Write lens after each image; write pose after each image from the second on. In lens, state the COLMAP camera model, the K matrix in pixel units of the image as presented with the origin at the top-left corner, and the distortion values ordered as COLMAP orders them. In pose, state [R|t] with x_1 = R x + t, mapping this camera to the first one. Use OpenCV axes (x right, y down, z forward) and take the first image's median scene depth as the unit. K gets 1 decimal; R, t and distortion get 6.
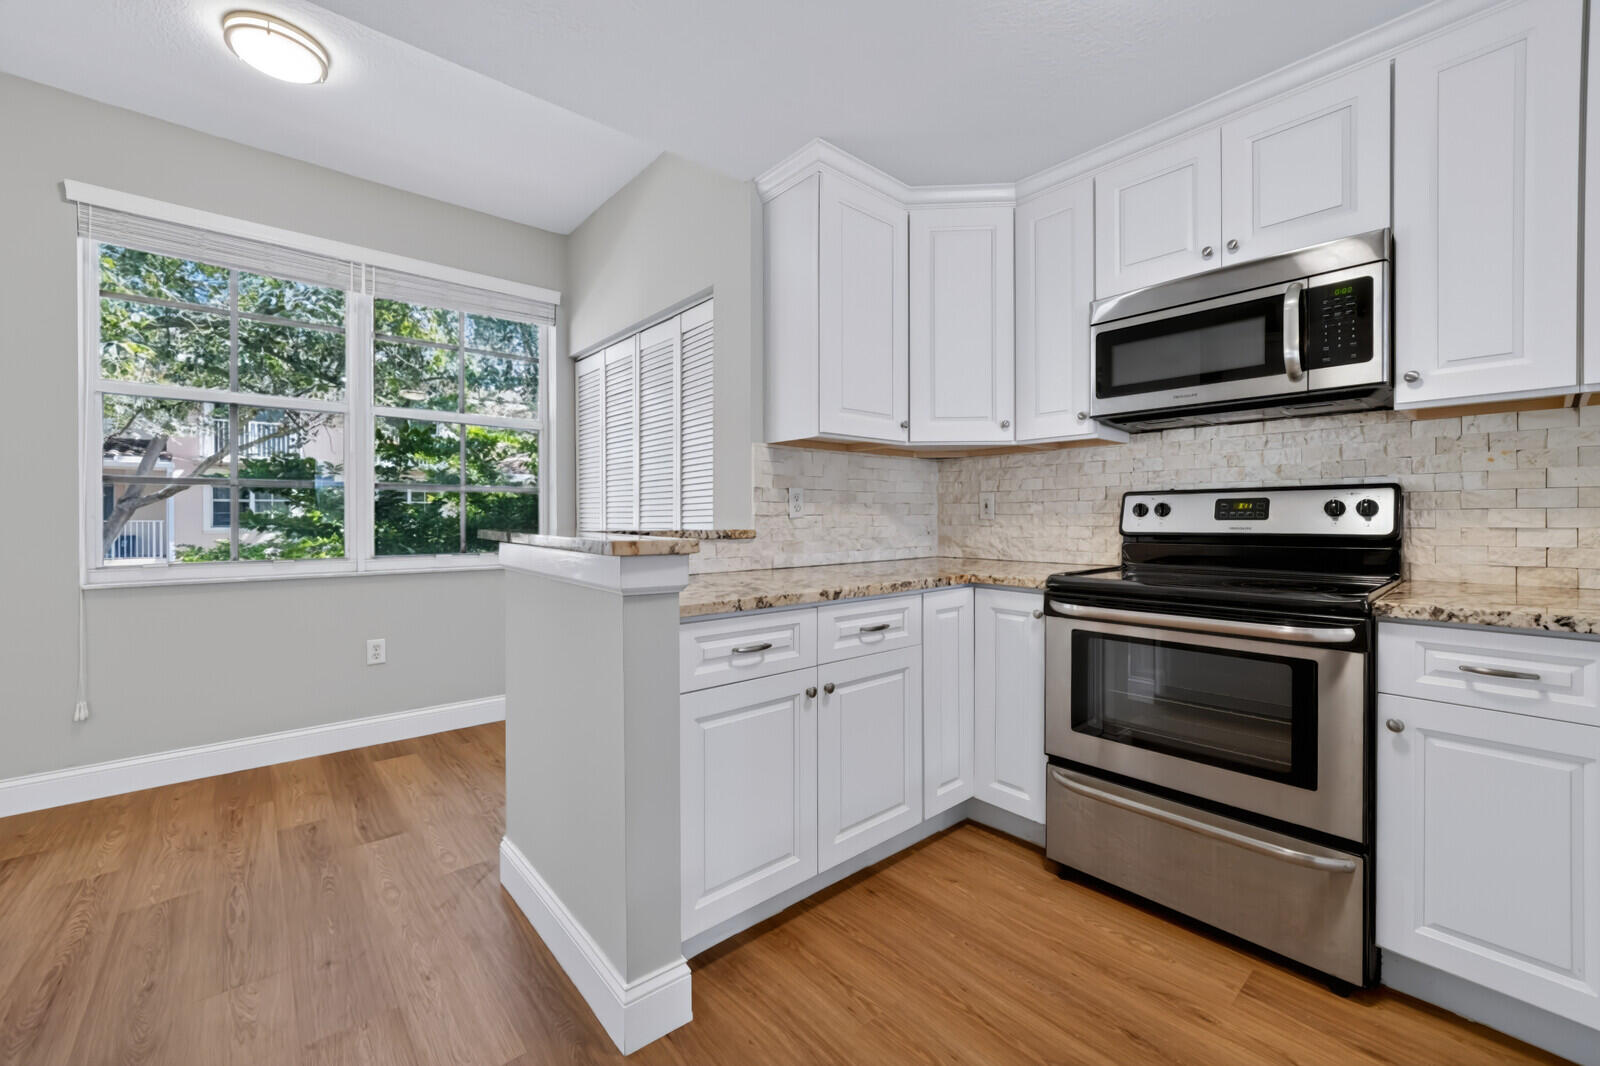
lens RADIAL K [[652.0, 0, 795.6], [0, 652.0, 517.2], [0, 0, 1]] dist [-0.002267, -0.000146]
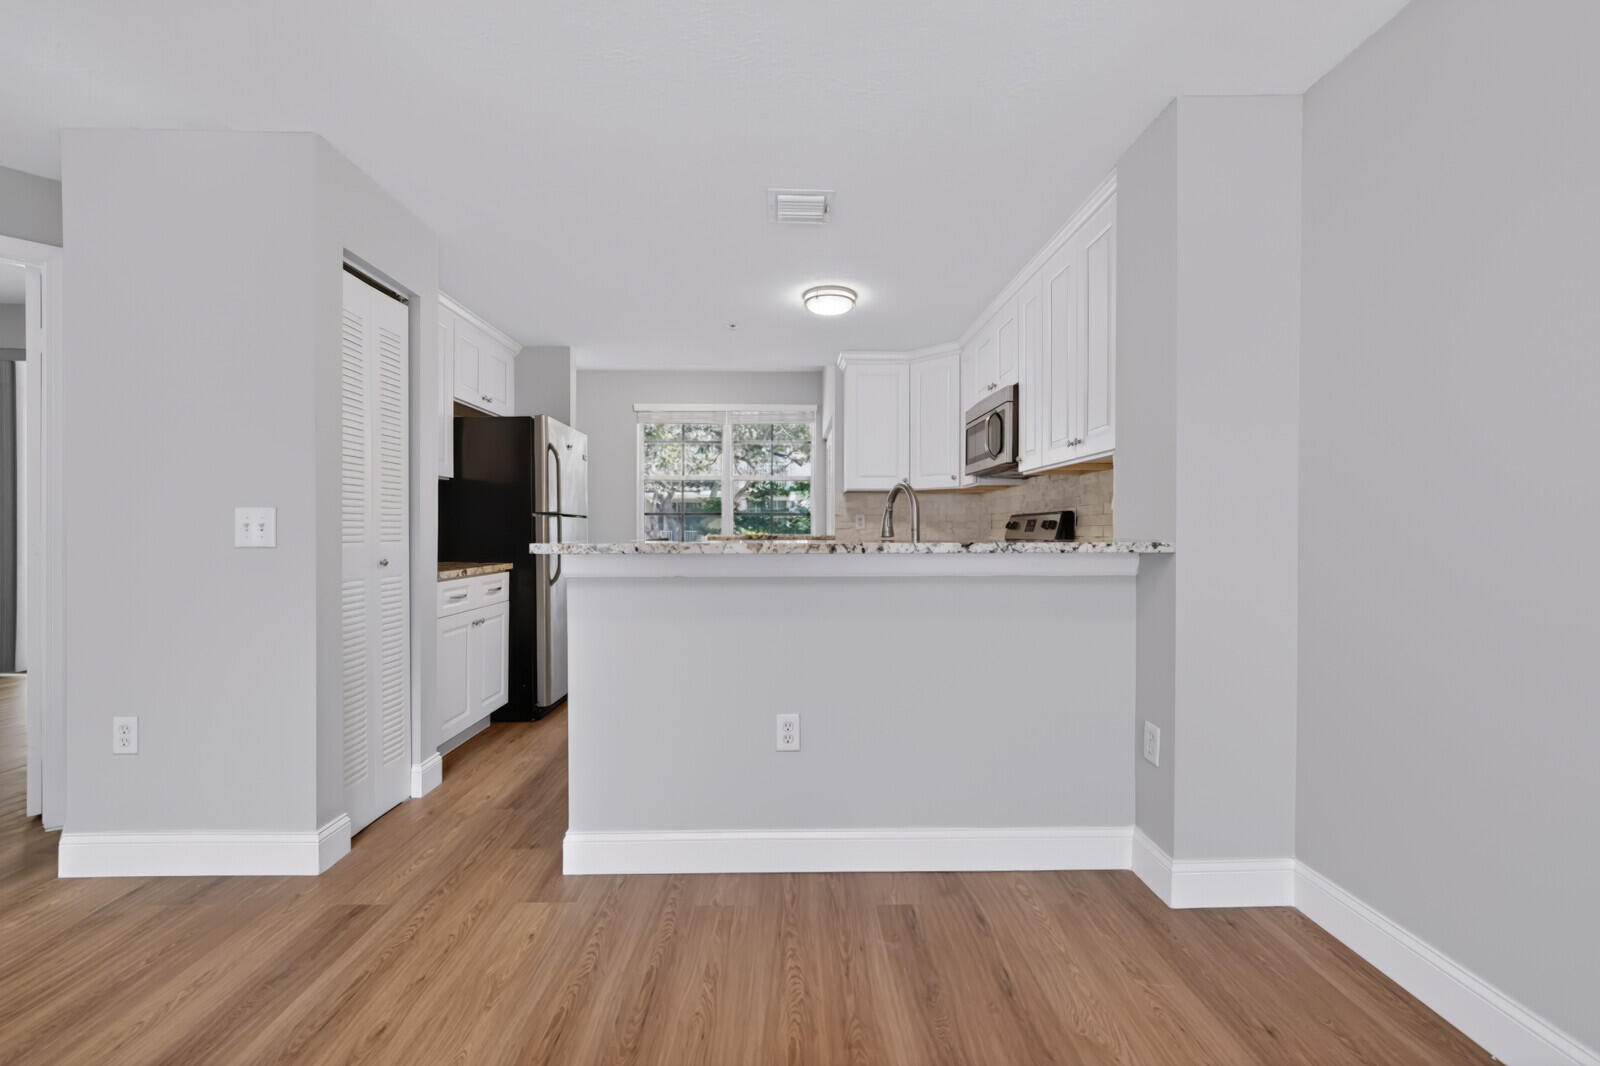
lens RADIAL K [[636.5, 0, 781.5], [0, 636.5, 531.1], [0, 0, 1]] dist [-0.000840, 0.000591]
pose [[0.757962, 0.002998, -0.652292, 1.379943], [0.000308, 0.999988, 0.004954, -0.004165], [0.652298, -0.003956, 0.757952, -0.781749]]
